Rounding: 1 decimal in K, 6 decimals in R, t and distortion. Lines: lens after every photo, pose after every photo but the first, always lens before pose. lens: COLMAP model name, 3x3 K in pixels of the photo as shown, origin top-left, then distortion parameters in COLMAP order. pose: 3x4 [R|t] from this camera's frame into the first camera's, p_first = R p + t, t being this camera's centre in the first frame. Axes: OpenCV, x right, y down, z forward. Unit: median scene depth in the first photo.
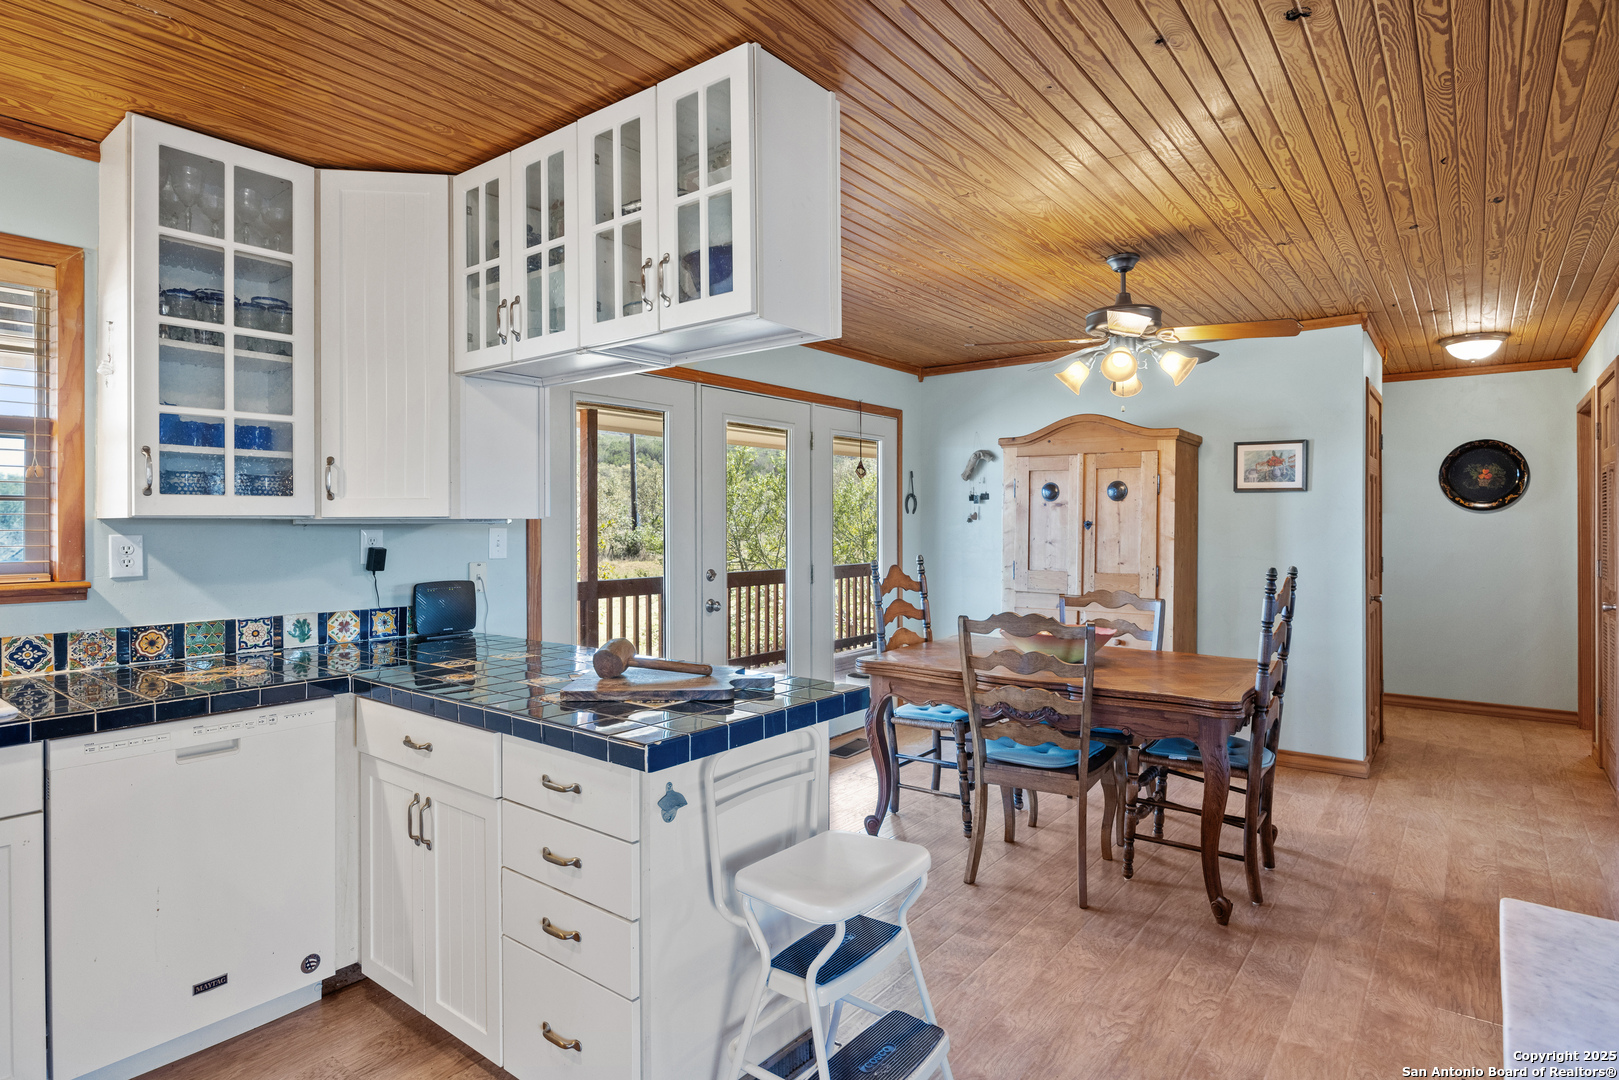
lens RADIAL K [[867.0, 0, 814.1], [0, 867.0, 522.8], [0, 0, 1]] dist [-0.000846, -0.002470]
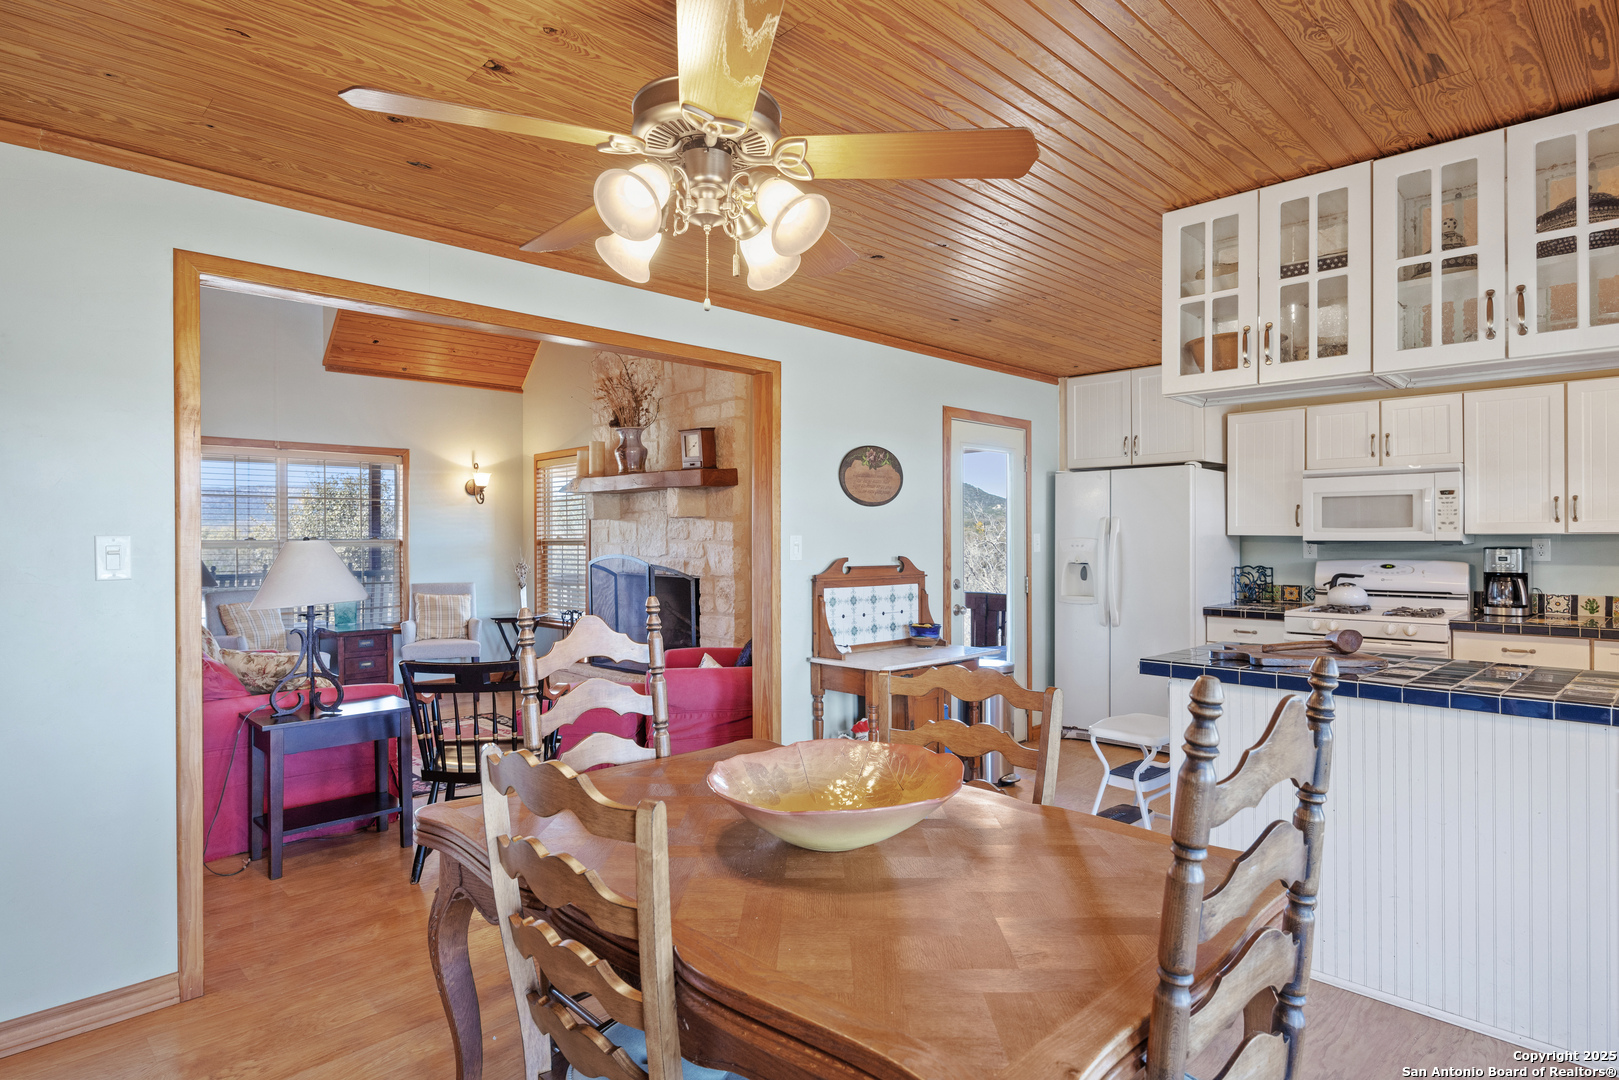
lens RADIAL K [[907.7, 0, 805.7], [0, 907.7, 537.5], [0, 0, 1]] dist [-0.002269, -0.003274]
pose [[-0.989794, 0.005639, 0.142393, 0.327845], [0.006120, 0.999977, 0.002937, -0.010462], [-0.142373, 0.003779, -0.989806, 2.171888]]
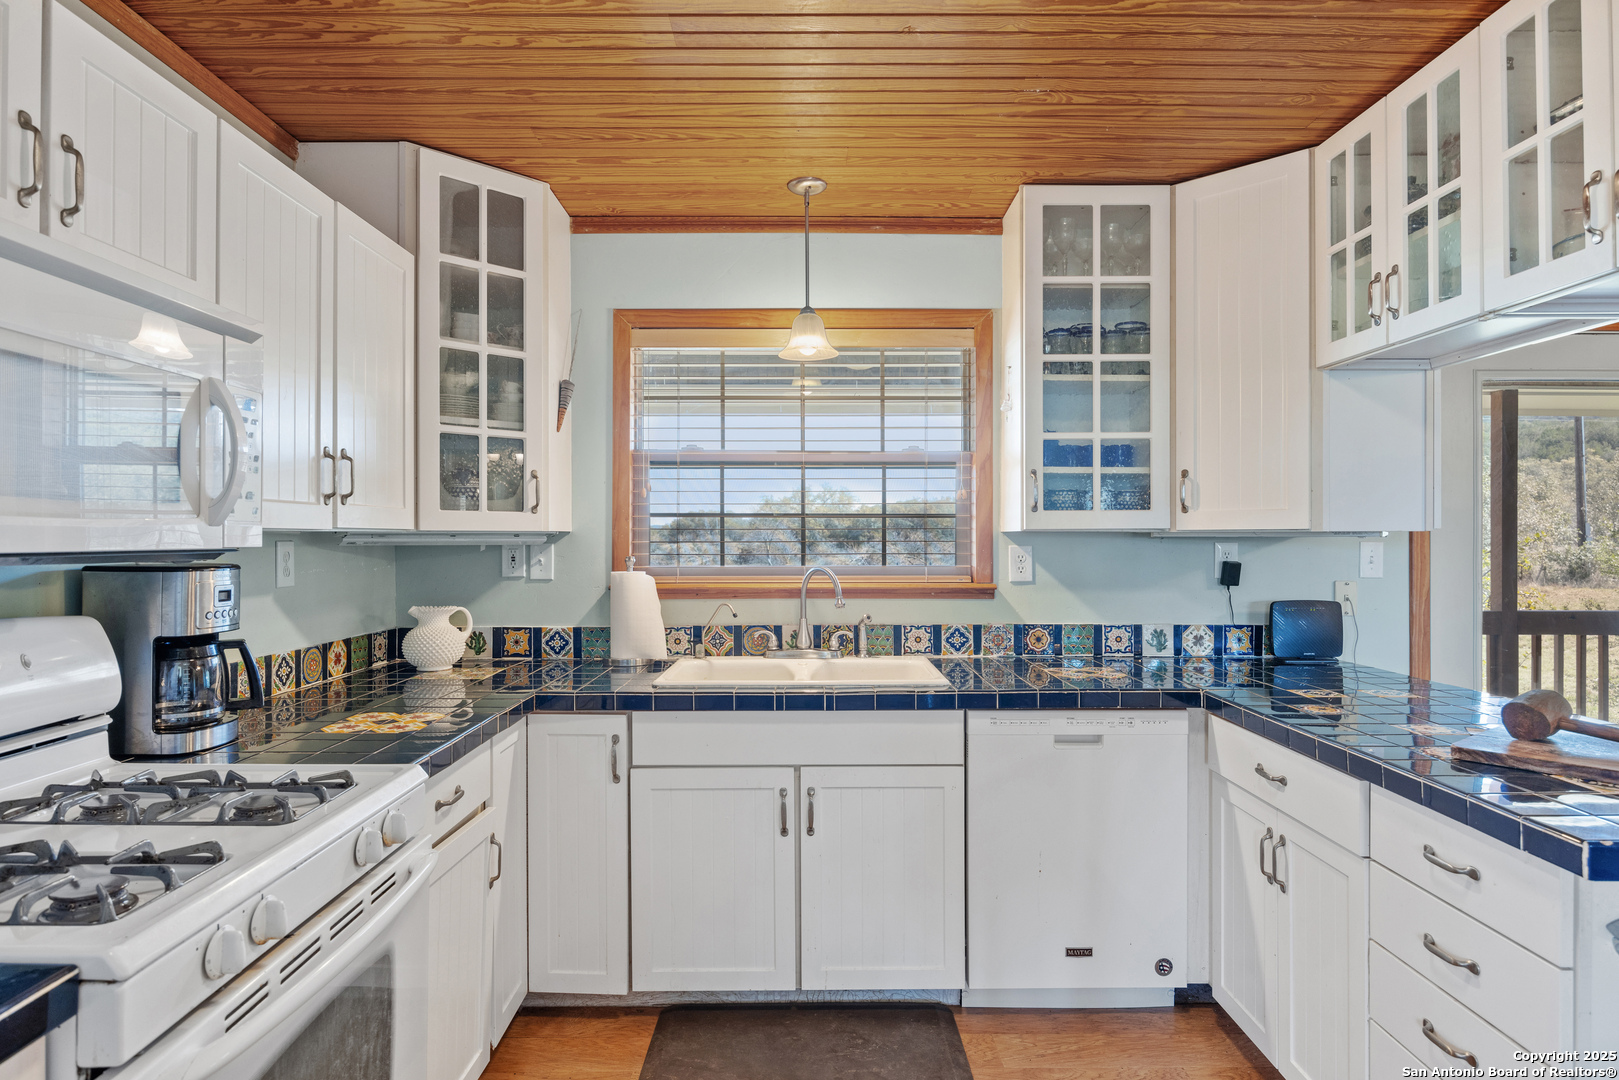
lens RADIAL K [[907.7, 0, 807.0], [0, 907.7, 540.0], [0, 0, 1]] dist [-0.002269, -0.003274]
pose [[0.611097, 0.005330, -0.791538, 0.005205], [-0.001586, 0.999984, 0.005509, -0.000193], [0.791554, -0.002111, 0.611096, 0.015122]]
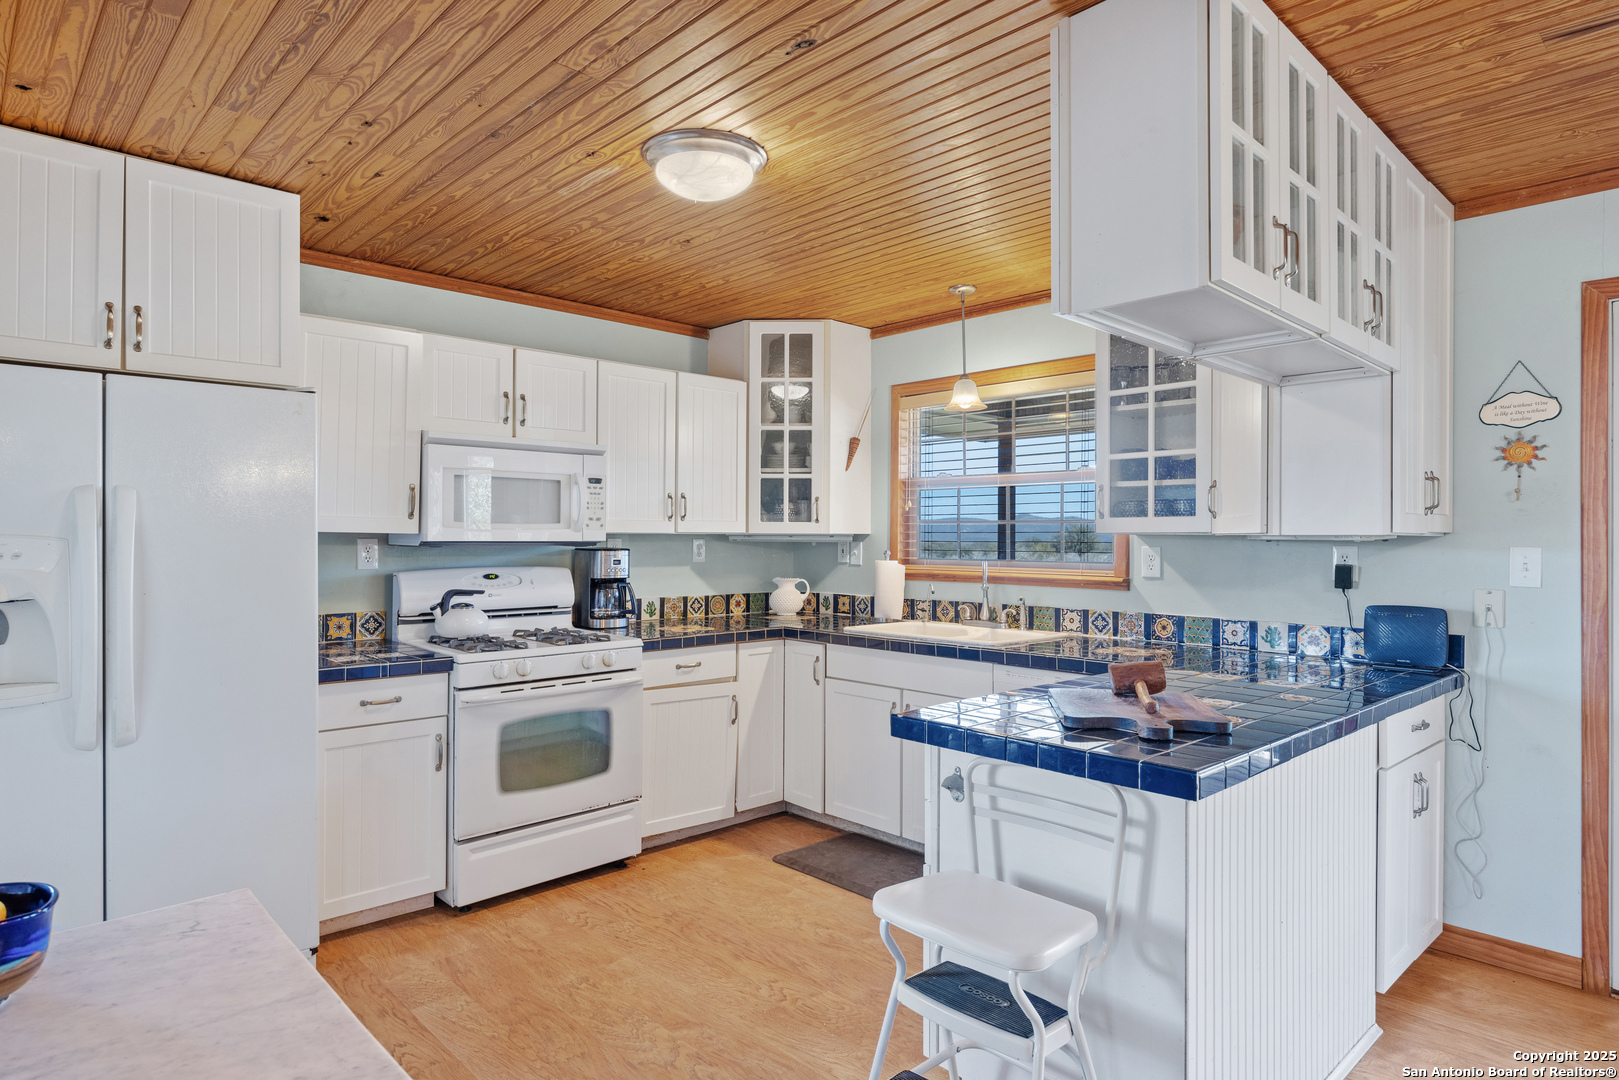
lens RADIAL K [[907.7, 0, 812.0], [0, 907.7, 537.8], [0, 0, 1]] dist [-0.002269, -0.003274]
pose [[-0.152856, 0.003390, -0.988243, 0.717954], [-0.004825, 0.999980, 0.004176, -0.003502], [0.988237, 0.005406, -0.152836, 0.686333]]
